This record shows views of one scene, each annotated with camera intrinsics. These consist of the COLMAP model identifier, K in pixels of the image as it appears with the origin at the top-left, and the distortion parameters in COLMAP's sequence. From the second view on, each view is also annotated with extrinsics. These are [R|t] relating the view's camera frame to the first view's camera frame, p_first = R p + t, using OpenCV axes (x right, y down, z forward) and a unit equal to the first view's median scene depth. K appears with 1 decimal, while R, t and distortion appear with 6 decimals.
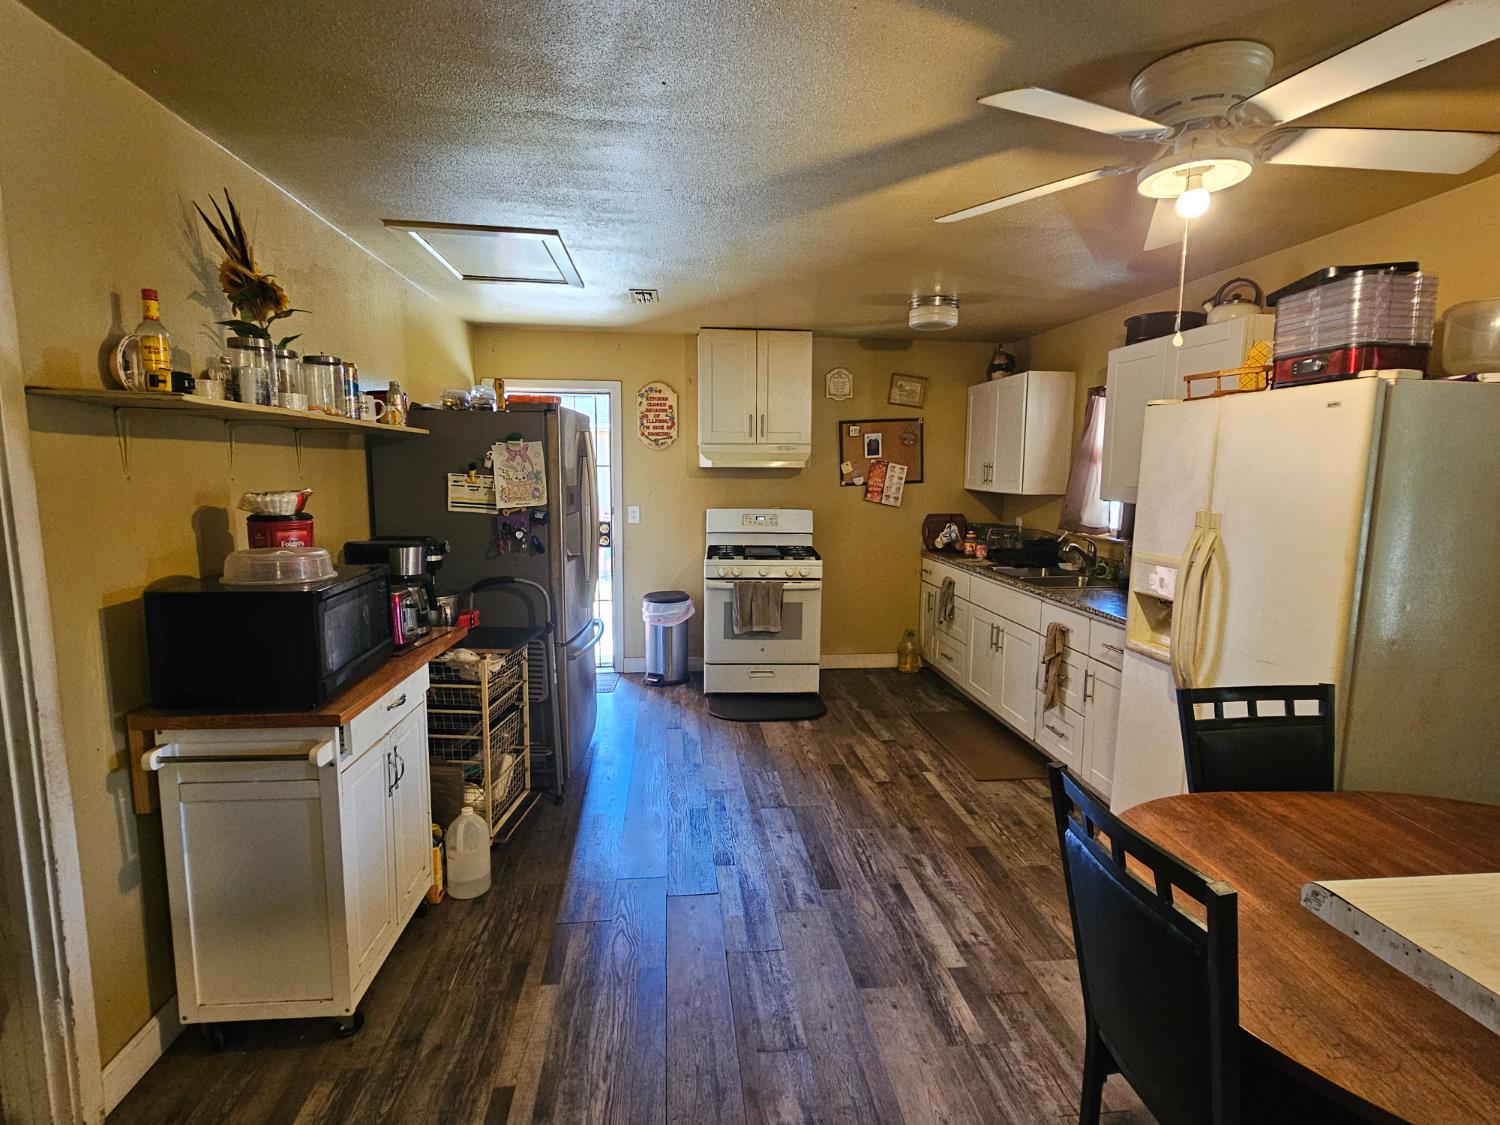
lens RADIAL K [[750.9, 0, 745.8], [0, 750.9, 565.8], [0, 0, 1]] dist [-0.004382, -0.000258]
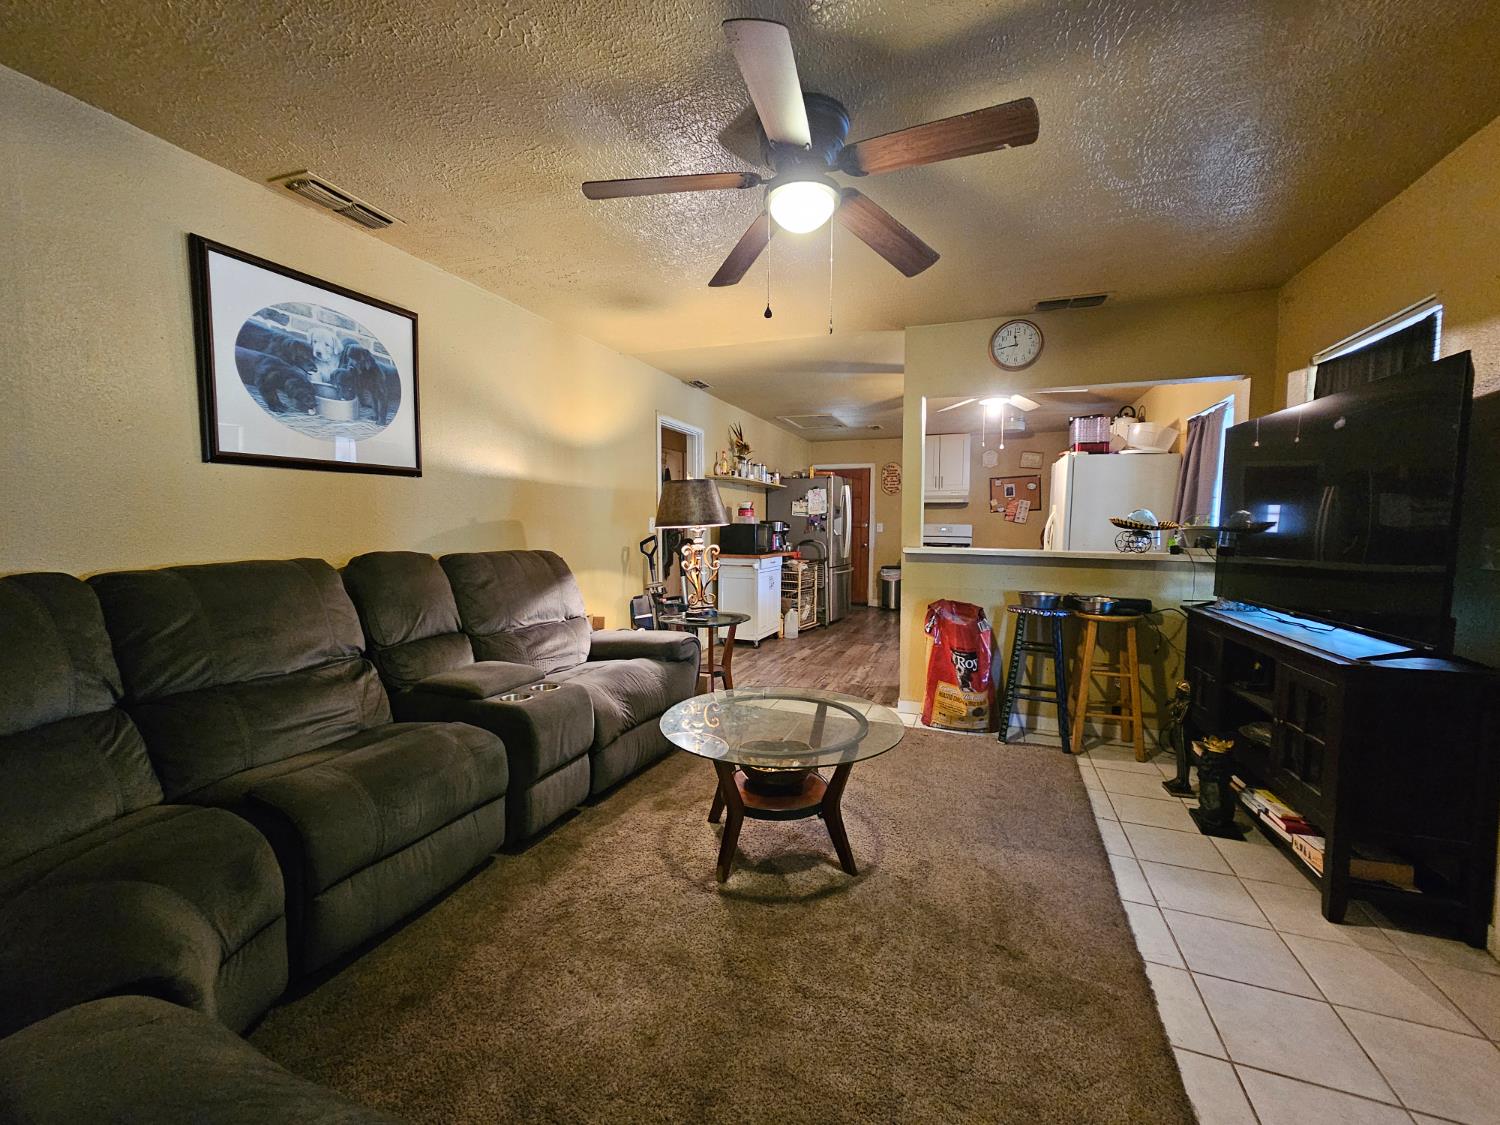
lens RADIAL K [[604.6, 0, 750.9], [0, 604.6, 565.9], [0, 0, 1]] dist [0.000043, 0.000031]
pose [[0.892444, 0.026441, -0.450382, 0.560712], [-0.055558, 0.997124, -0.051551, 0.280270], [0.447723, 0.071028, 0.891347, -1.221588]]
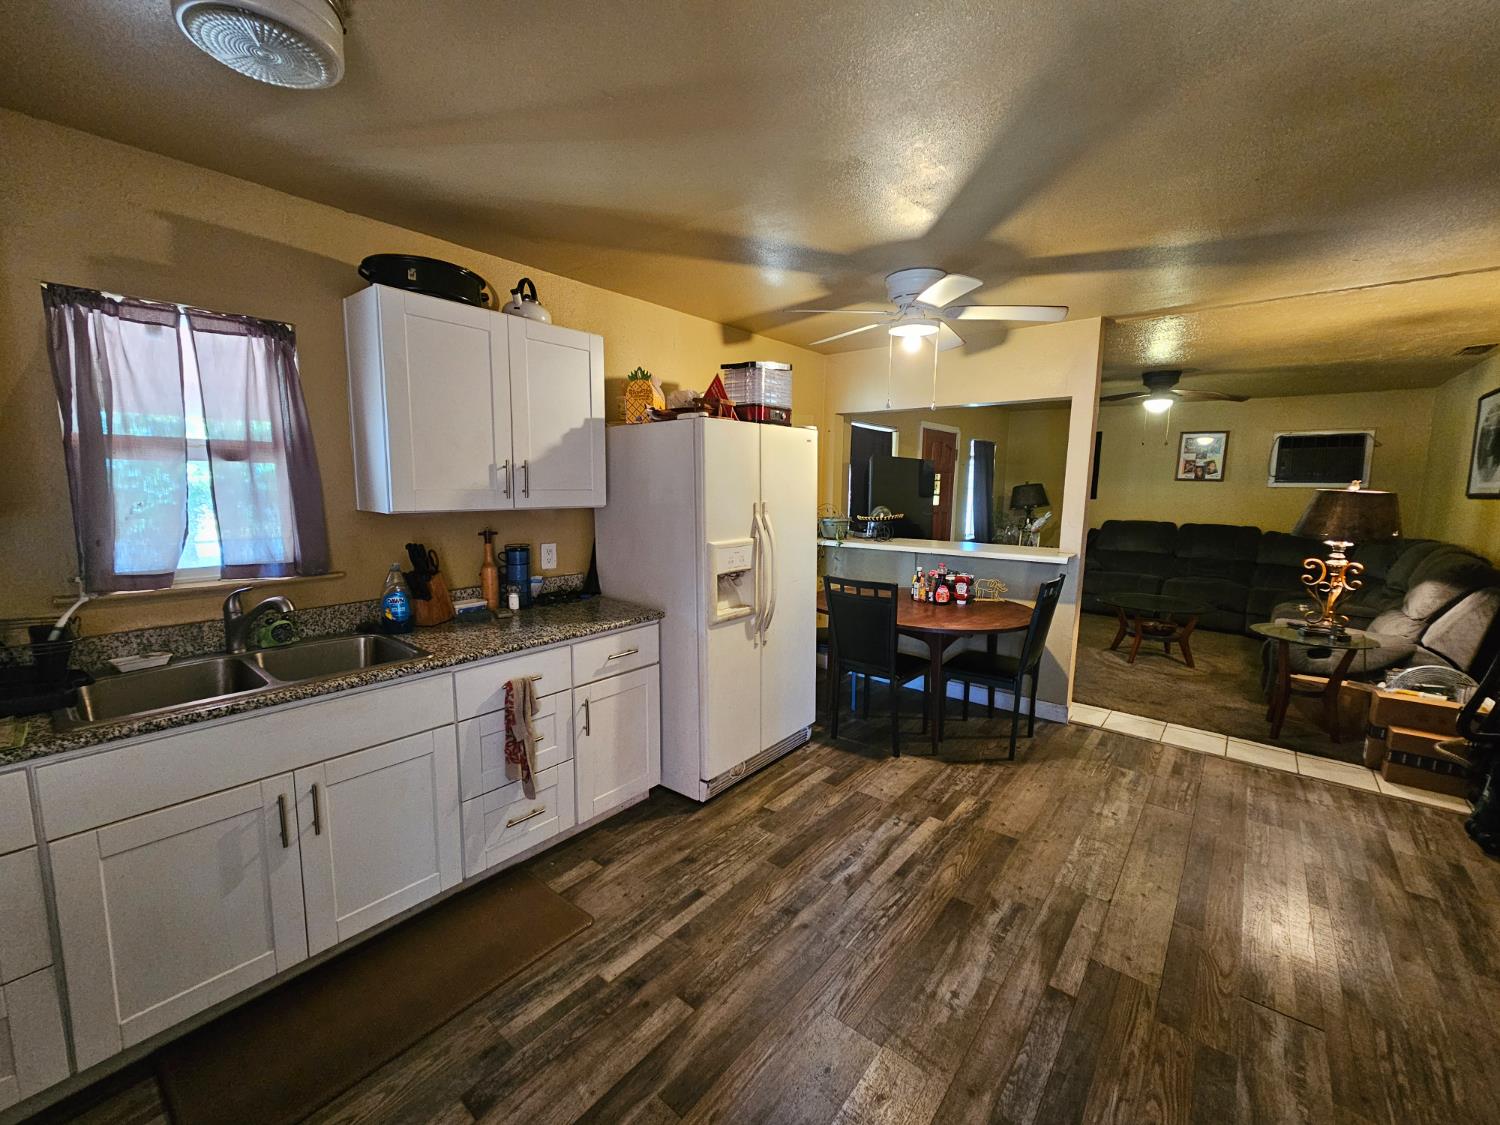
lens RADIAL K [[604.6, 0, 744.9], [0, 604.6, 558.2], [0, 0, 1]] dist [0.000043, 0.000031]
pose [[-0.698228, -0.102082, 0.708560, -0.175276], [0.075196, 0.973847, 0.214401, -0.176173], [-0.711915, 0.202981, -0.672291, 1.410856]]
